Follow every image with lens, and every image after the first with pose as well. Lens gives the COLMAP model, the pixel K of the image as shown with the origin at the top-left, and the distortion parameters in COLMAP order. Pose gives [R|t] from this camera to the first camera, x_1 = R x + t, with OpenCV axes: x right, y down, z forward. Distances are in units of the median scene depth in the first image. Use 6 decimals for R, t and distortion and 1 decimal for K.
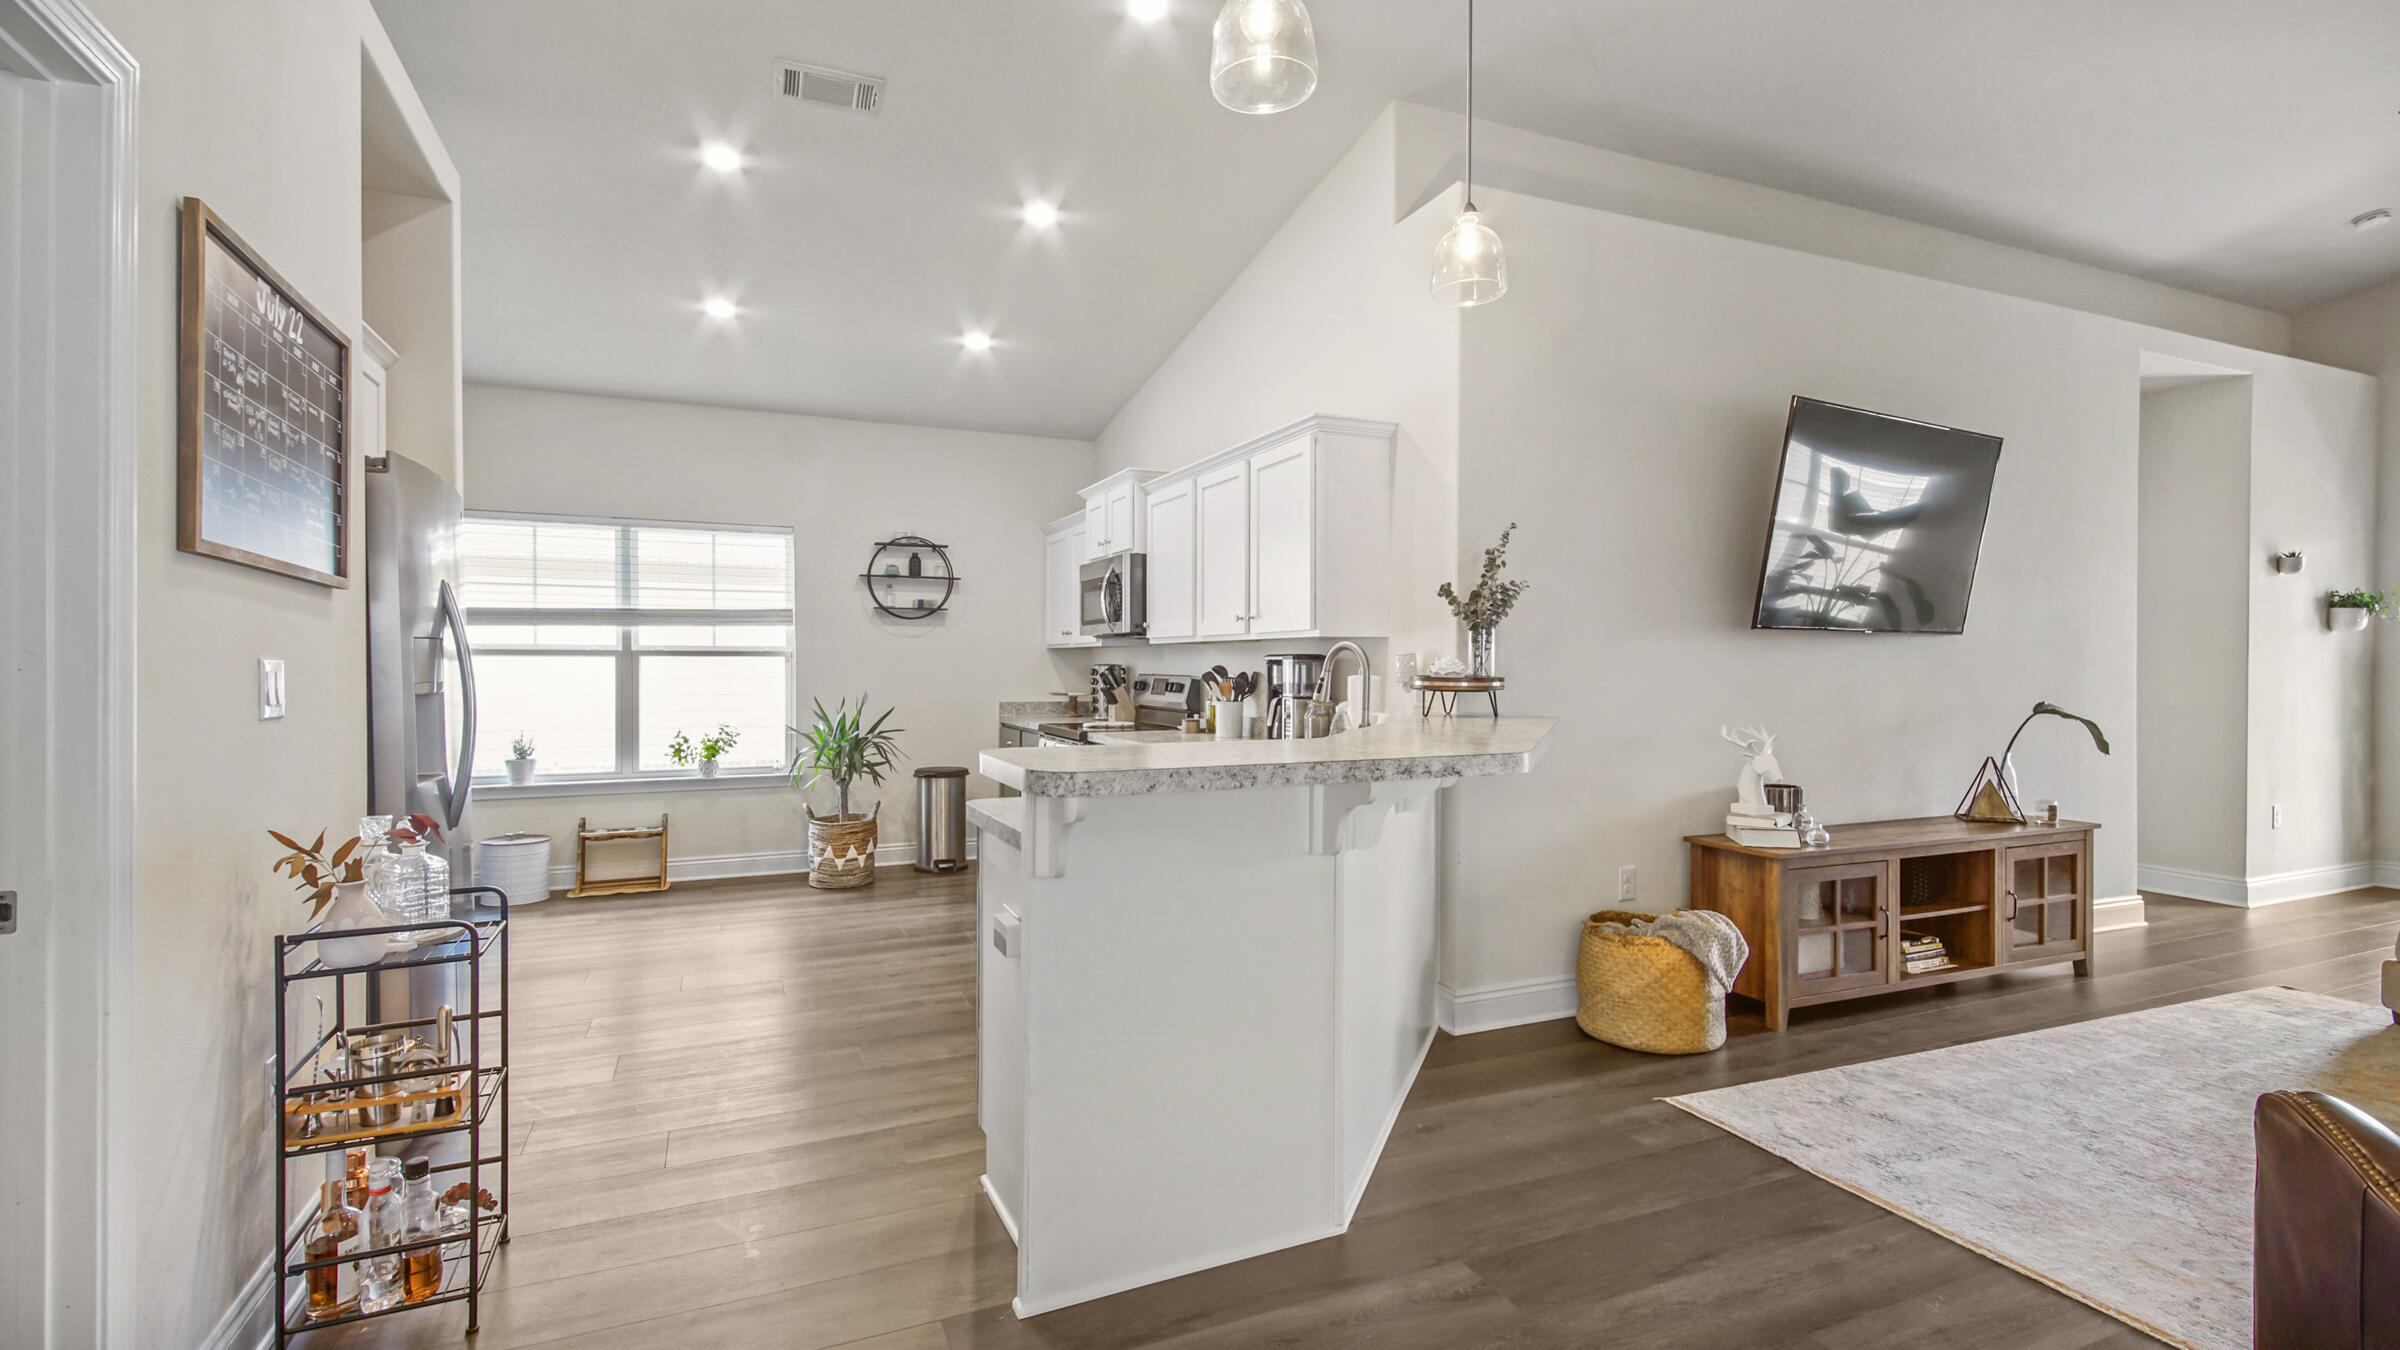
lens RADIAL K [[1096.3, 0, 1201.6], [0, 1096.3, 682.8], [0, 0, 1]] dist [0.015455, -0.008613]
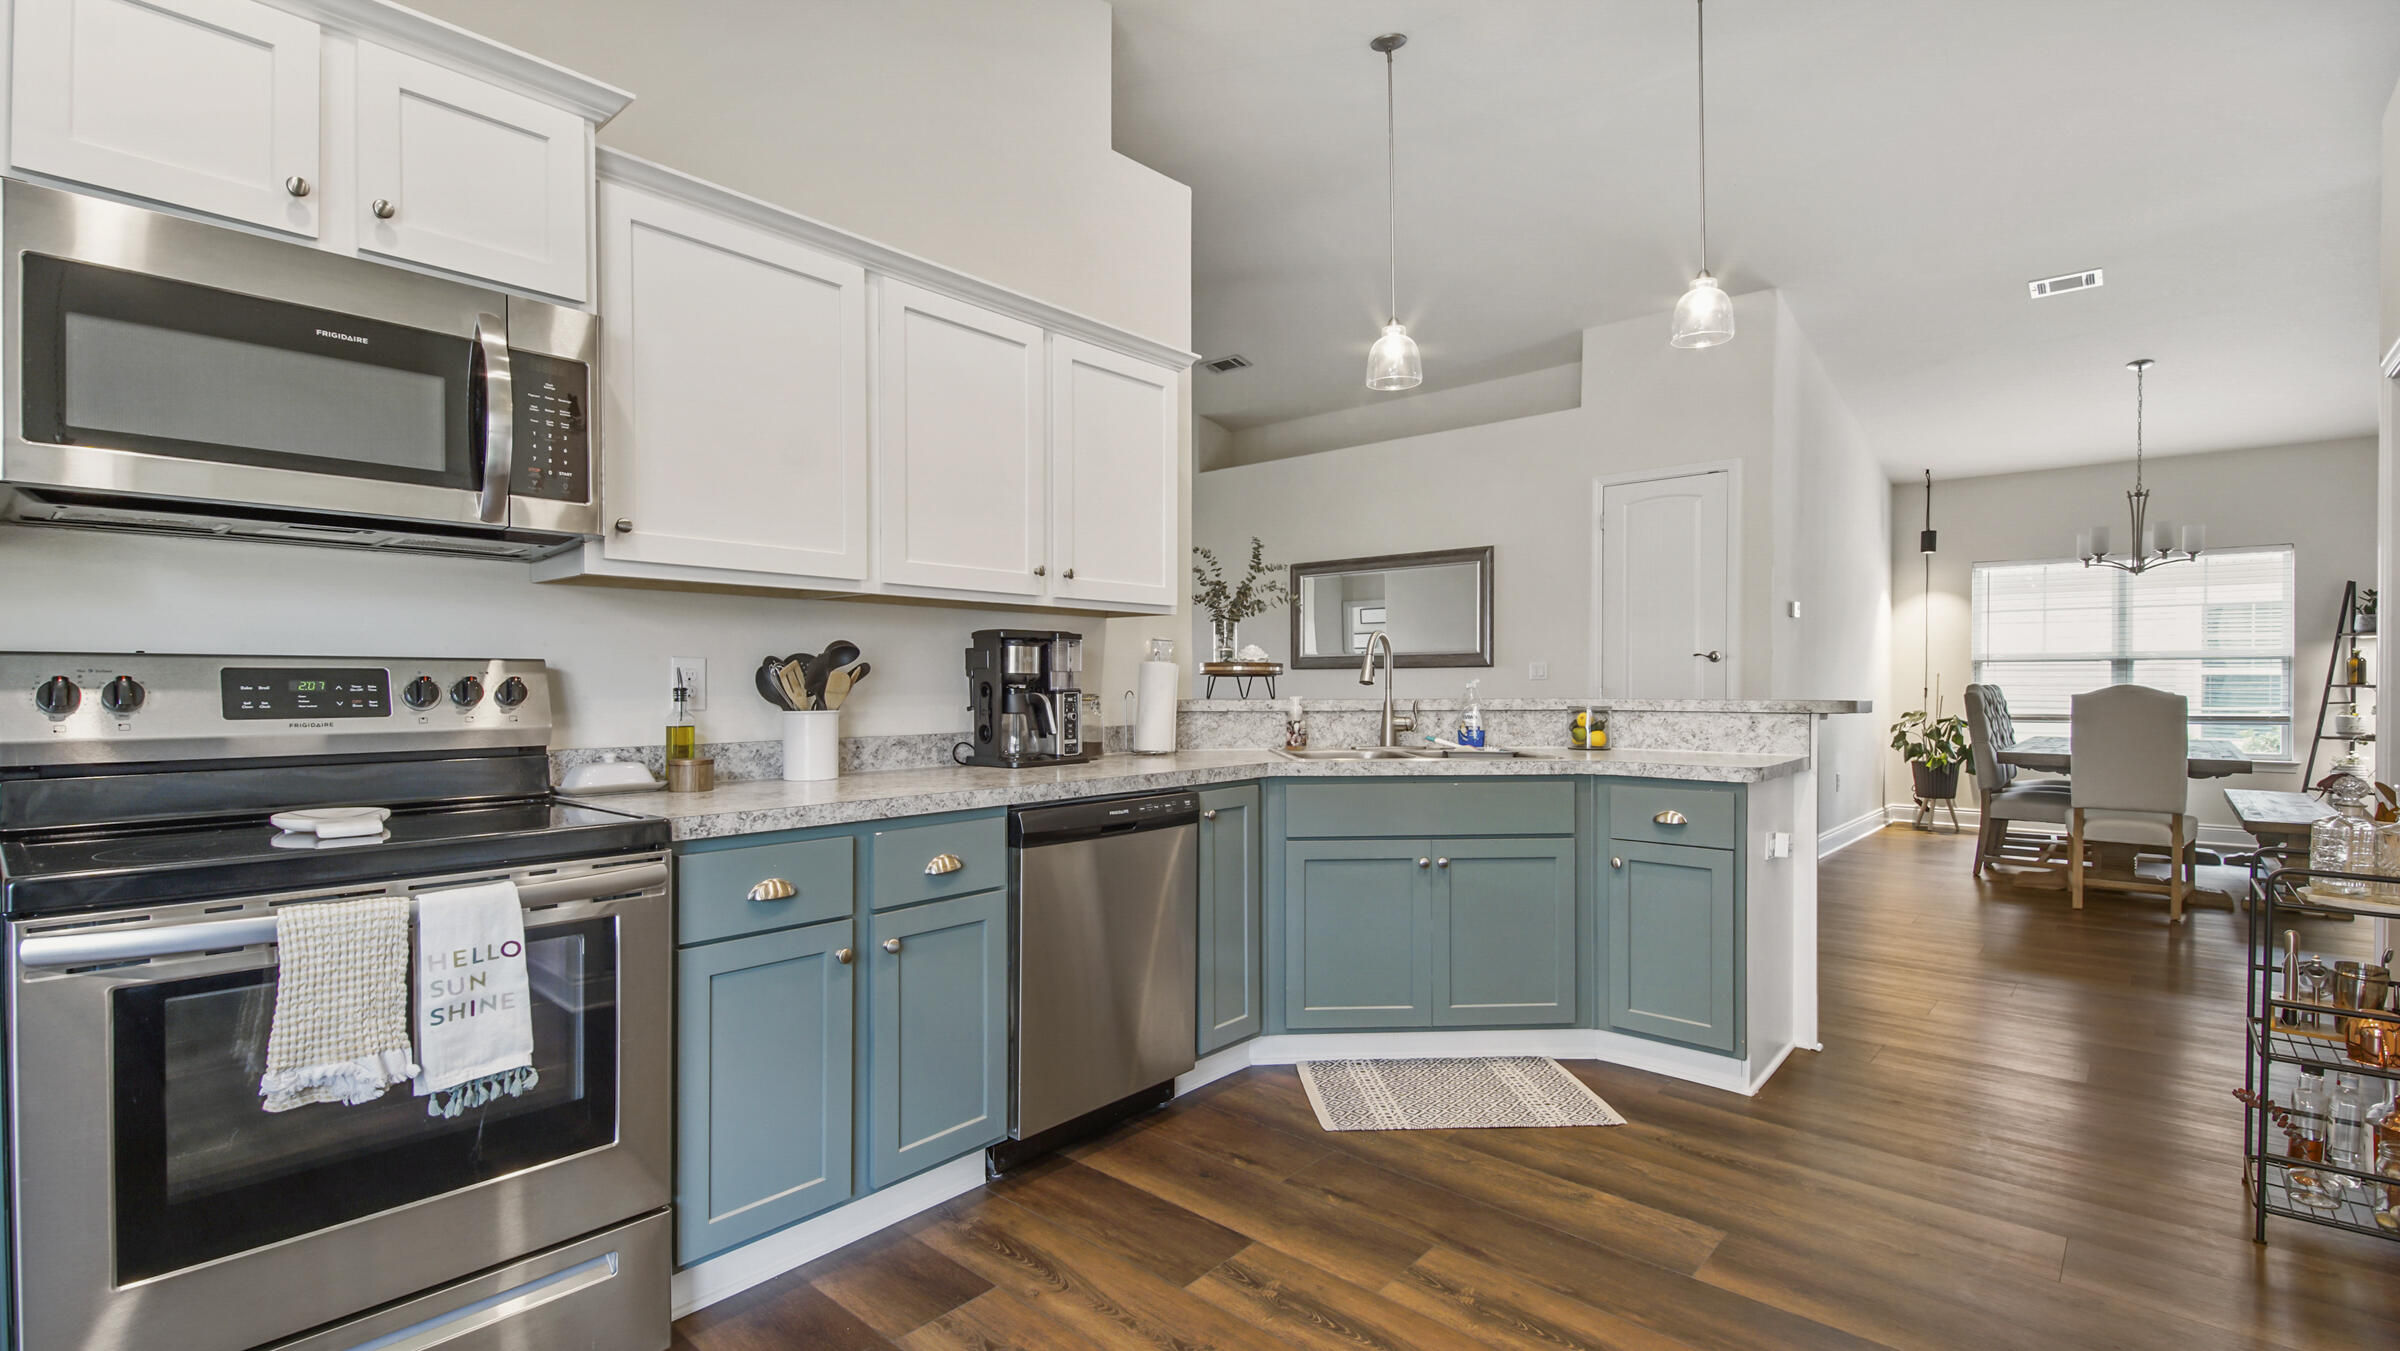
lens RADIAL K [[1096.3, 0, 1206.1], [0, 1096.3, 686.0], [0, 0, 1]] dist [0.015455, -0.008613]
pose [[-0.445966, -0.007549, 0.895018, -0.435407], [0.011730, 0.999829, 0.014278, 0.000649], [-0.894973, 0.016865, -0.445801, 0.889490]]
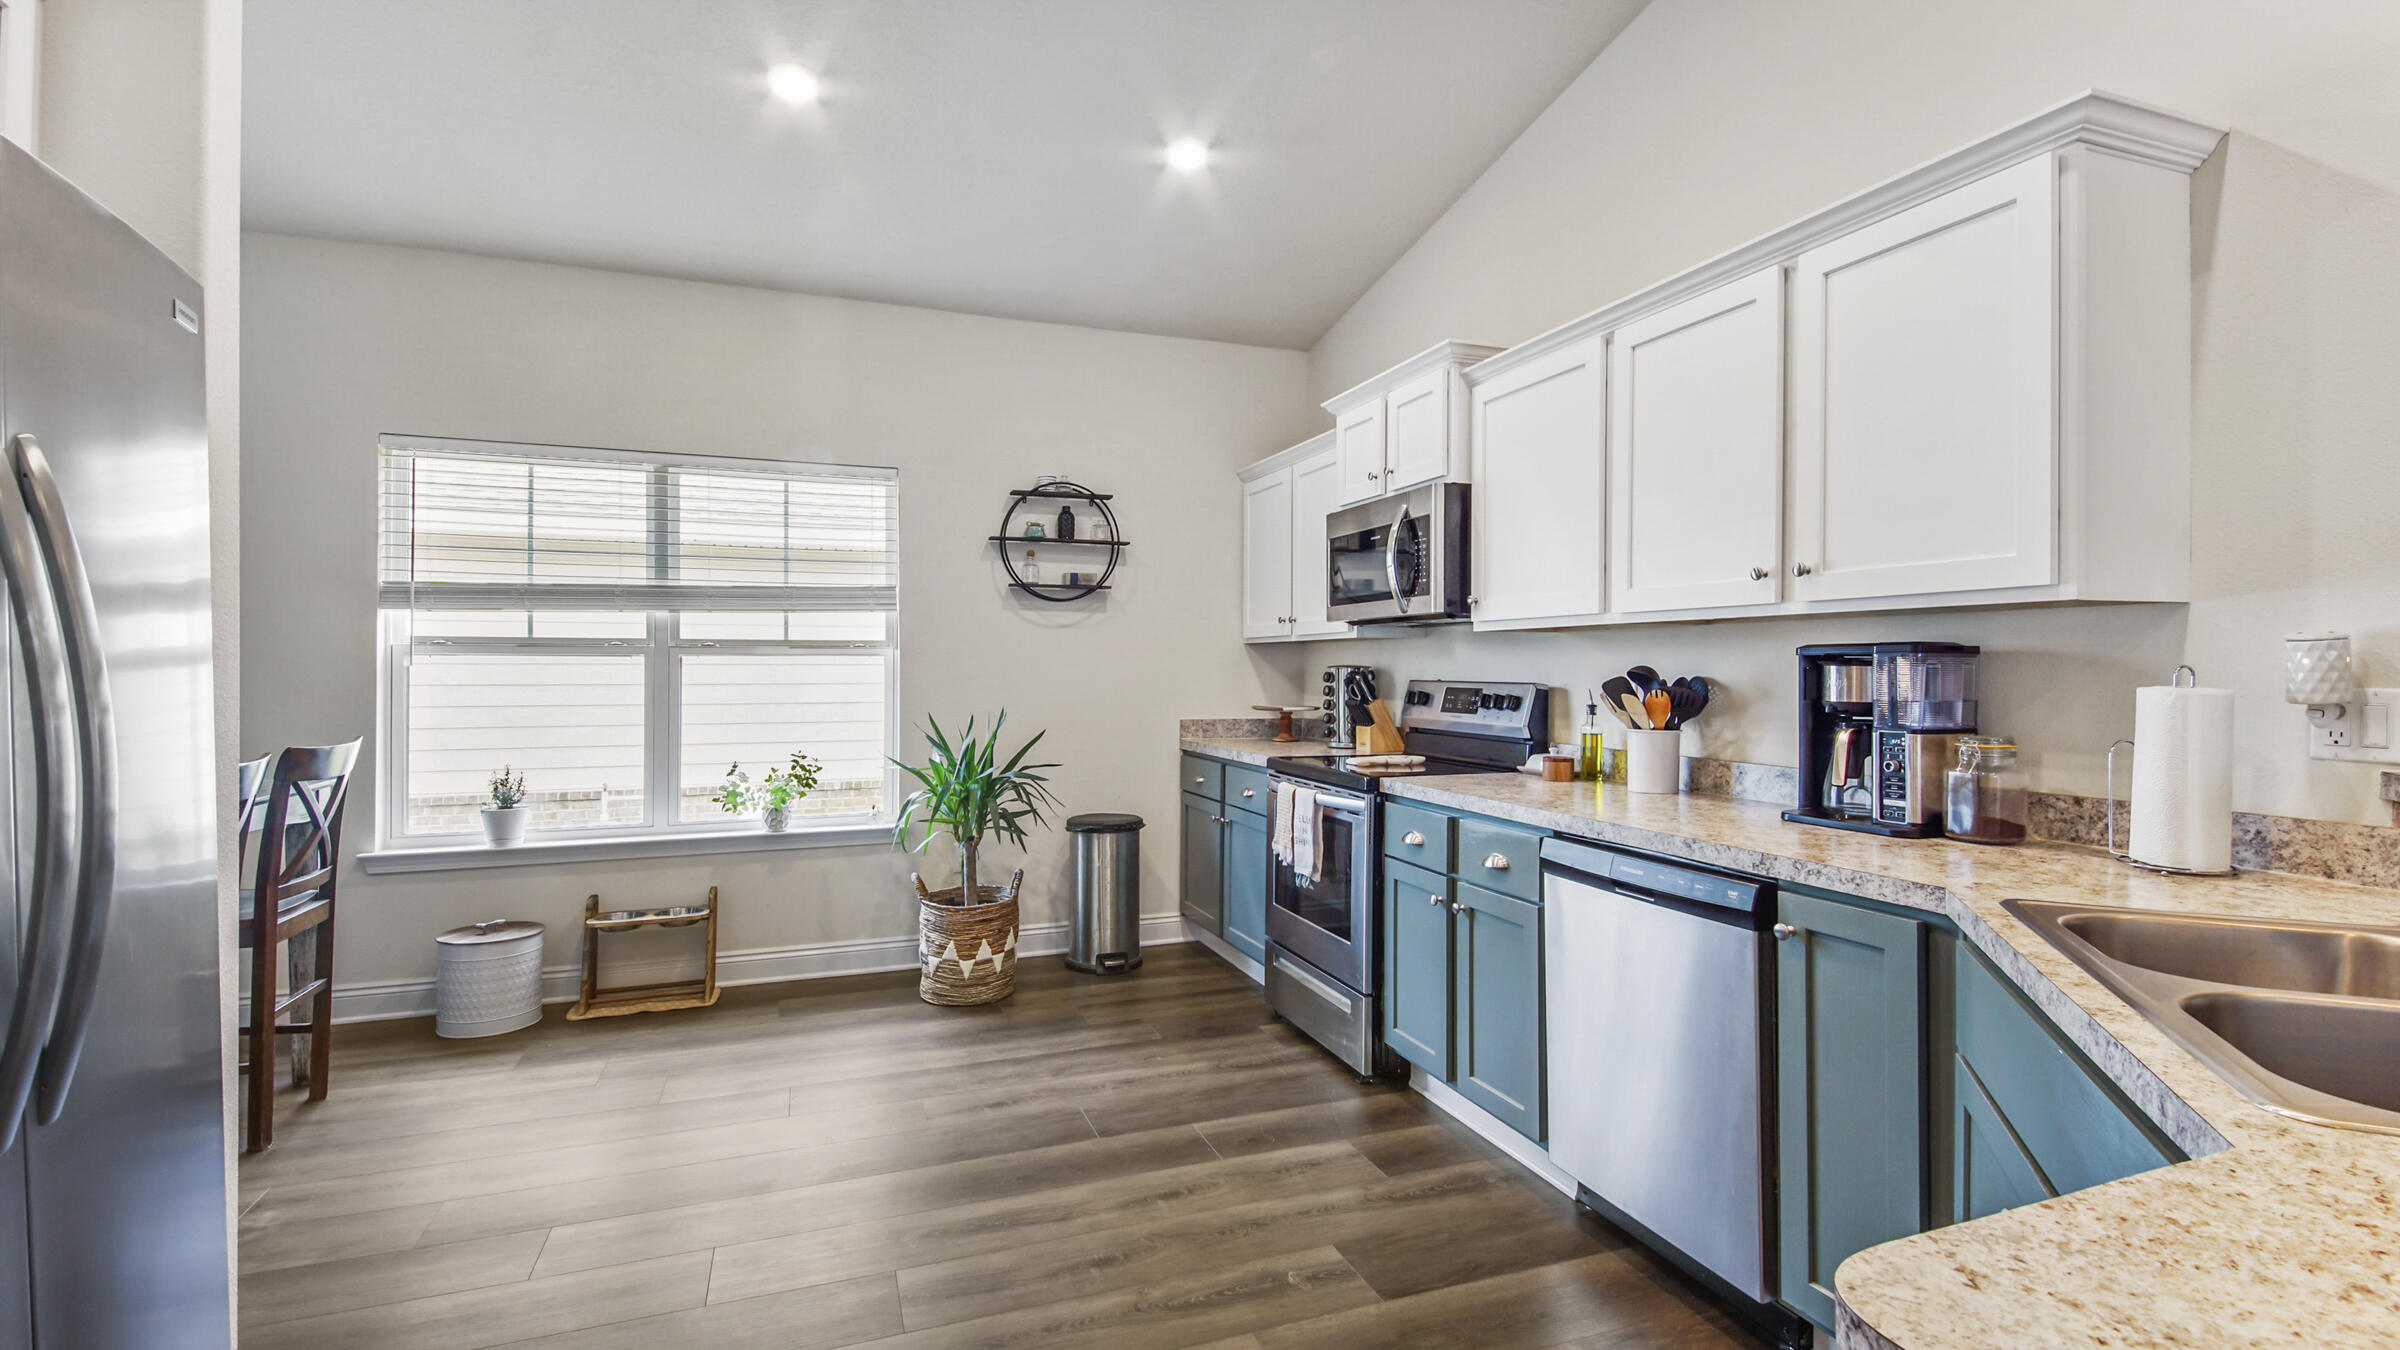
lens RADIAL K [[1096.3, 0, 1183.9], [0, 1096.3, 665.5], [0, 0, 1]] dist [0.015455, -0.008613]
pose [[0.997016, -0.002276, -0.077161, -0.146952], [0.000796, 0.999815, -0.019194, -0.004367], [0.077190, 0.019075, 0.996834, 0.346853]]
